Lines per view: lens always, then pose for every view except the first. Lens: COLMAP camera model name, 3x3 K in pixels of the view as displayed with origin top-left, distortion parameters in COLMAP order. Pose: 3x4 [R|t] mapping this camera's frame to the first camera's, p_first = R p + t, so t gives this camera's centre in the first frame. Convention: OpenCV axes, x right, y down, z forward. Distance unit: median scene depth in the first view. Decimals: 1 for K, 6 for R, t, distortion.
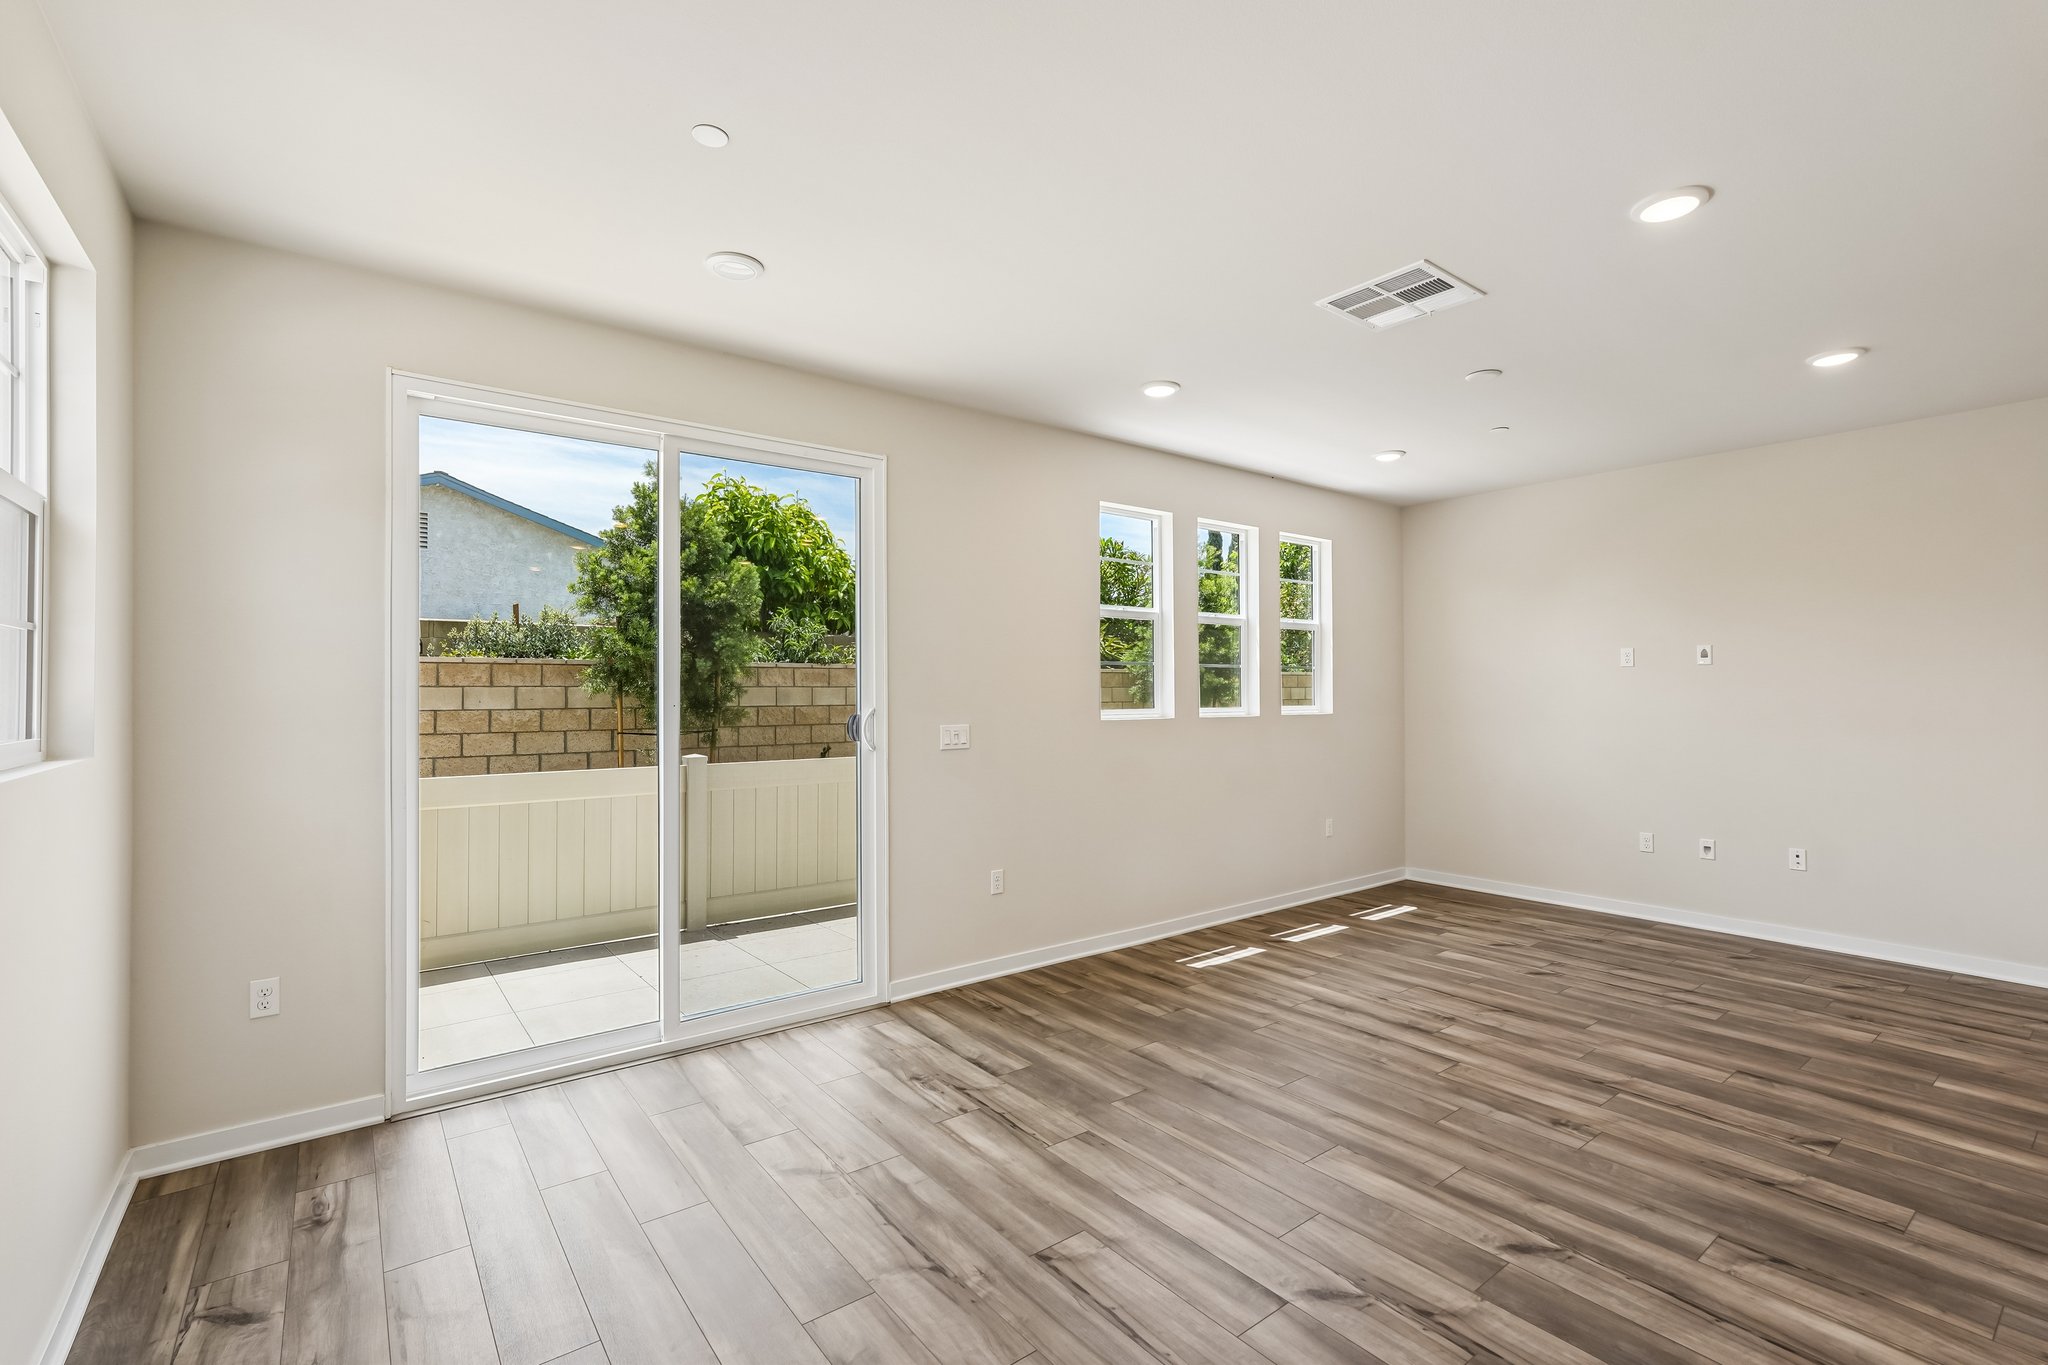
lens RADIAL K [[909.4, 0, 1030.4], [0, 909.4, 678.1], [0, 0, 1]] dist [0.000637, 0.001106]
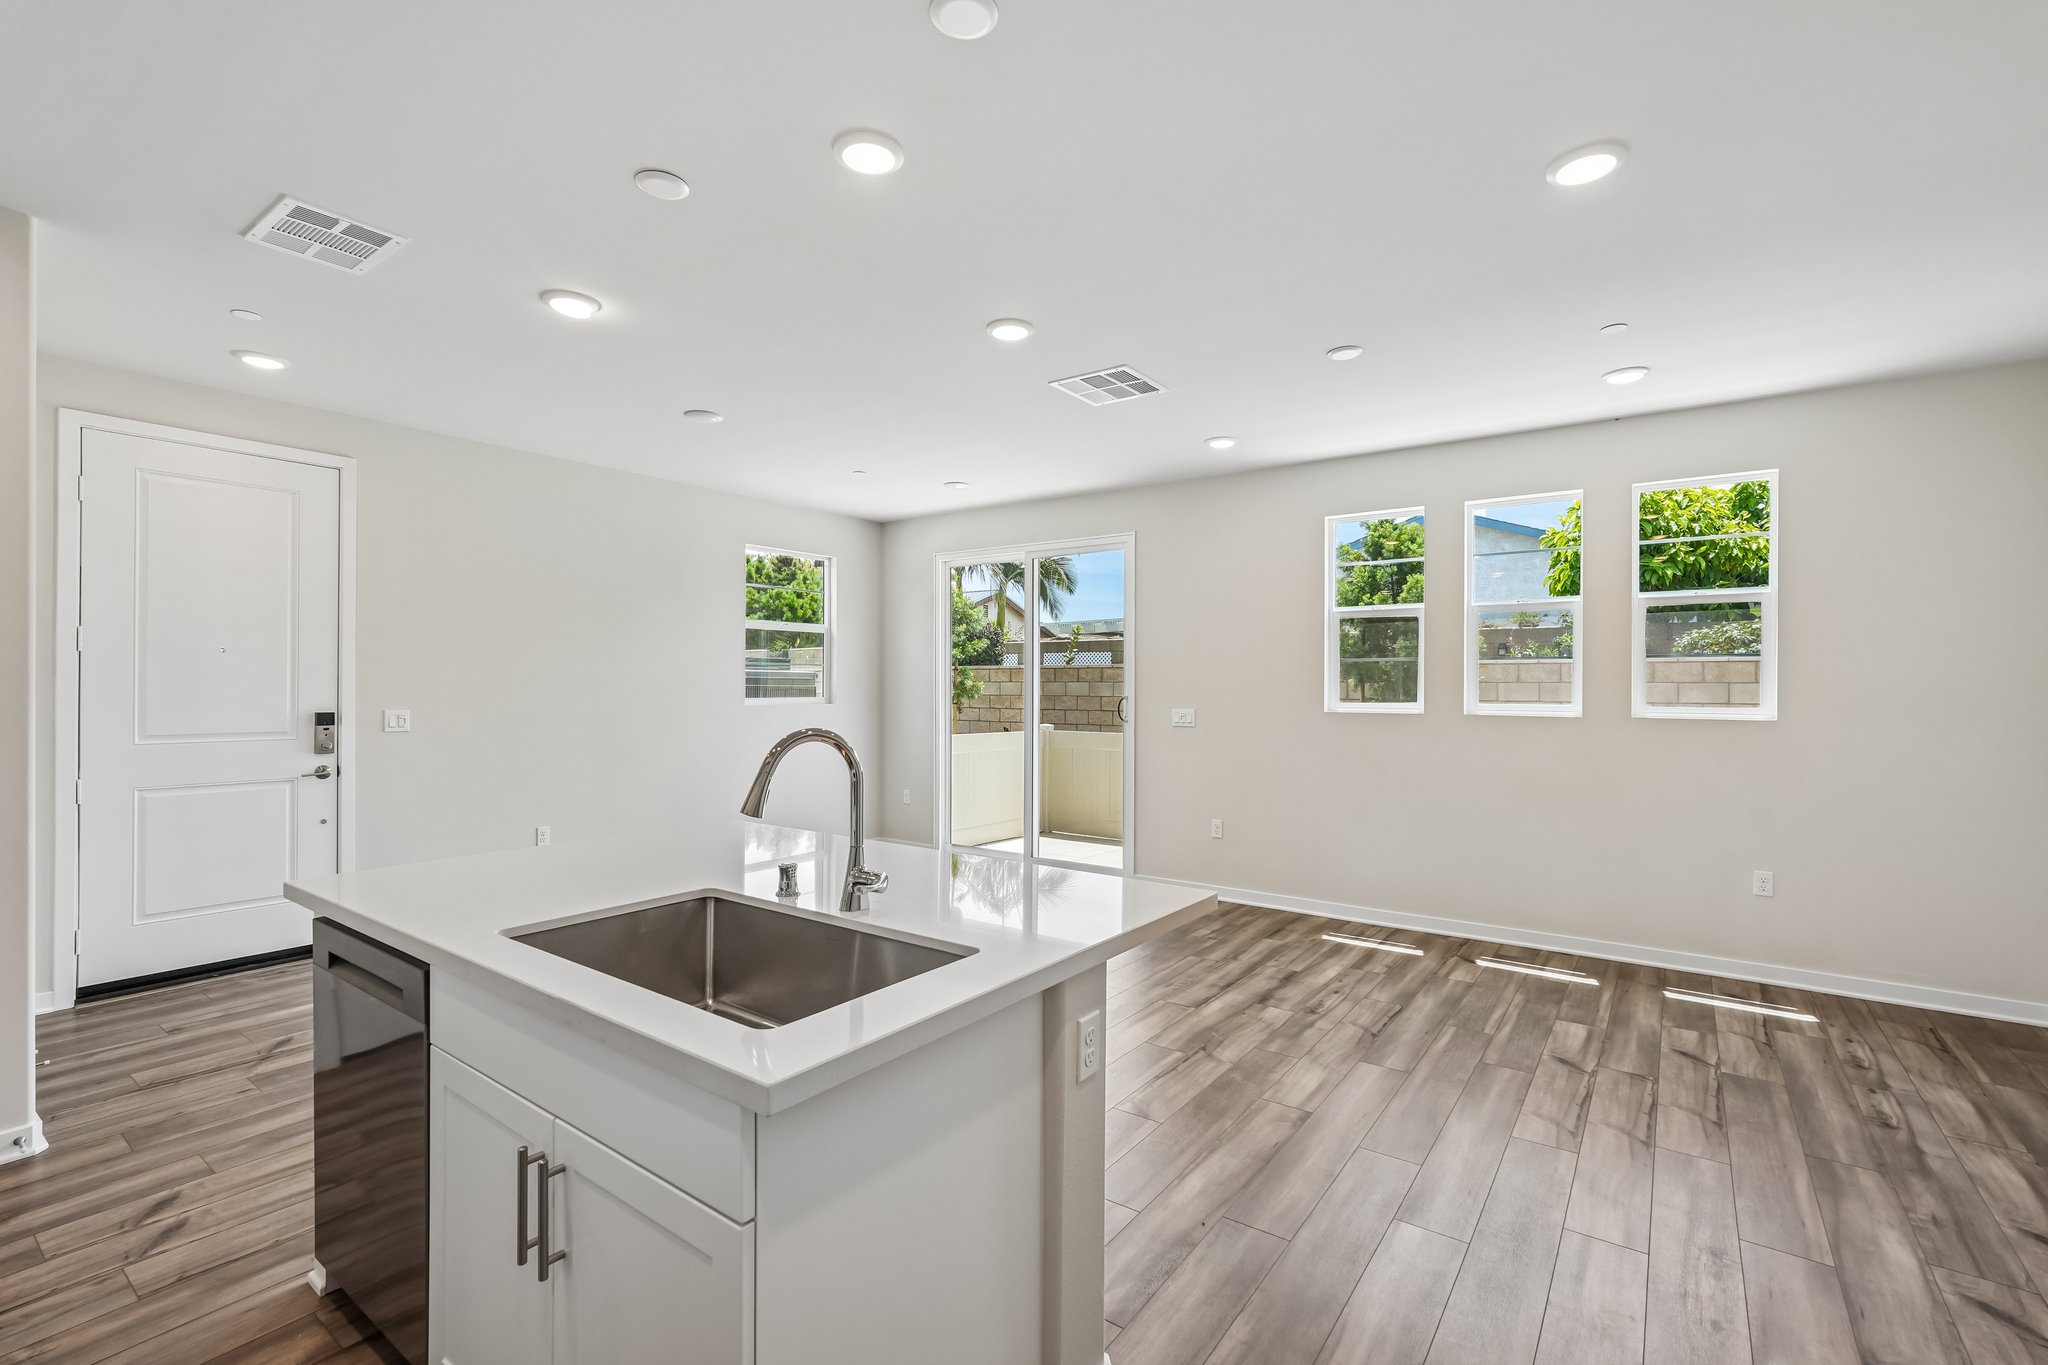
lens RADIAL K [[898.7, 0, 1022.6], [0, 898.7, 688.2], [0, 0, 1]] dist [-0.001443, 0.000674]
pose [[0.274853, 0.005506, -0.961470, 1.309595], [0.010827, 0.999902, 0.008821, 0.004503], [0.961425, -0.012835, 0.274767, 0.418984]]
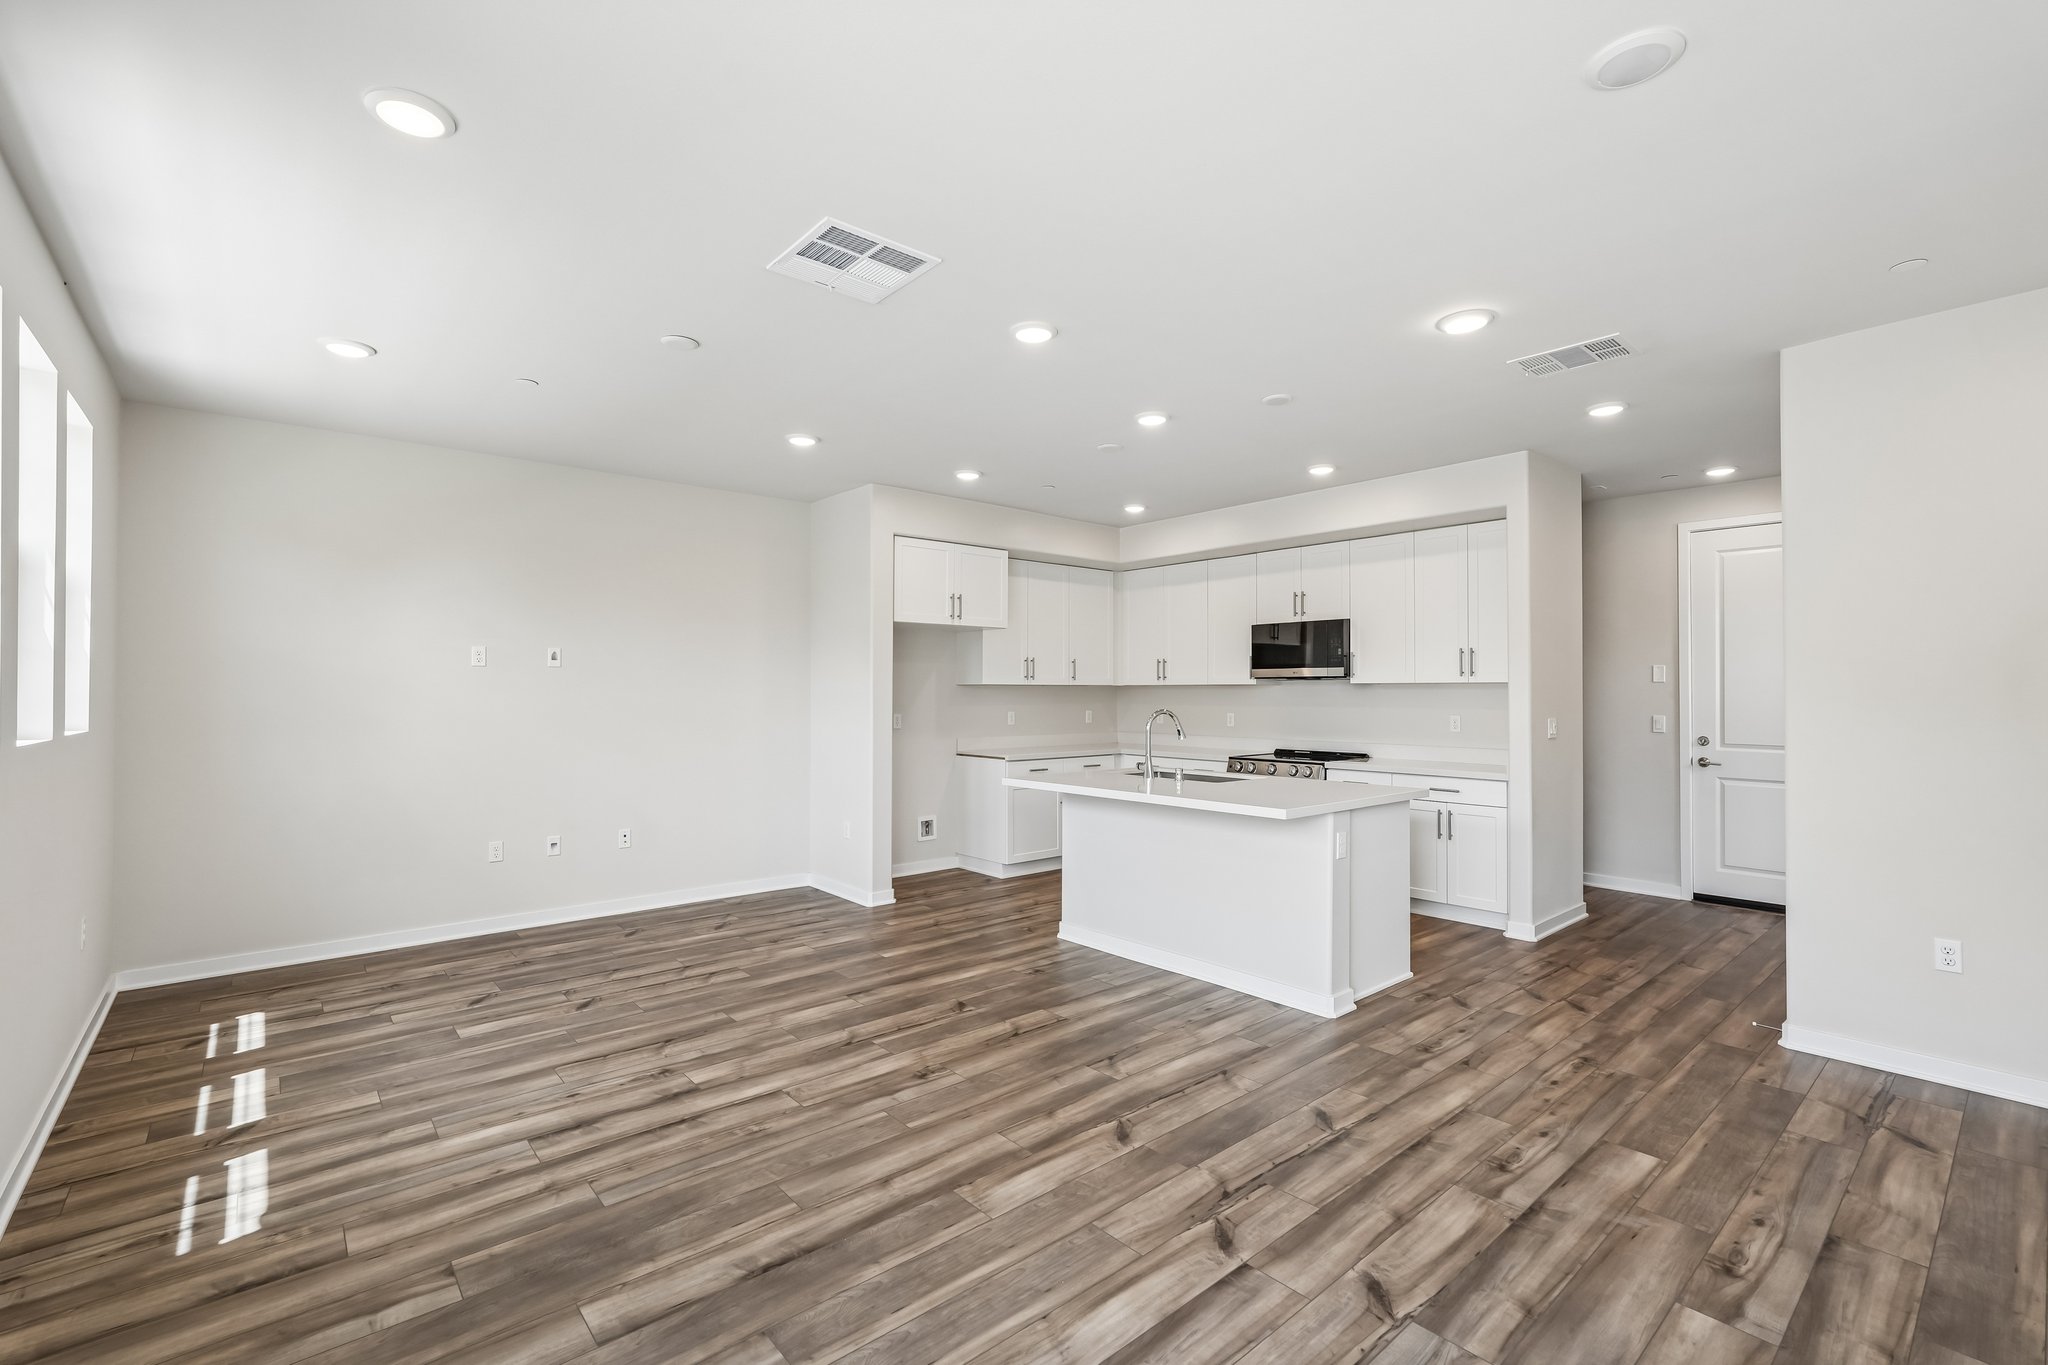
lens RADIAL K [[898.7, 0, 1022.6], [0, 898.7, 688.2], [0, 0, 1]] dist [-0.001443, 0.000674]
pose [[-0.048787, 0.007197, 0.998783, -0.404555], [-0.016575, 0.999831, -0.008014, 0.011684], [-0.998672, -0.016946, -0.048659, 0.700442]]
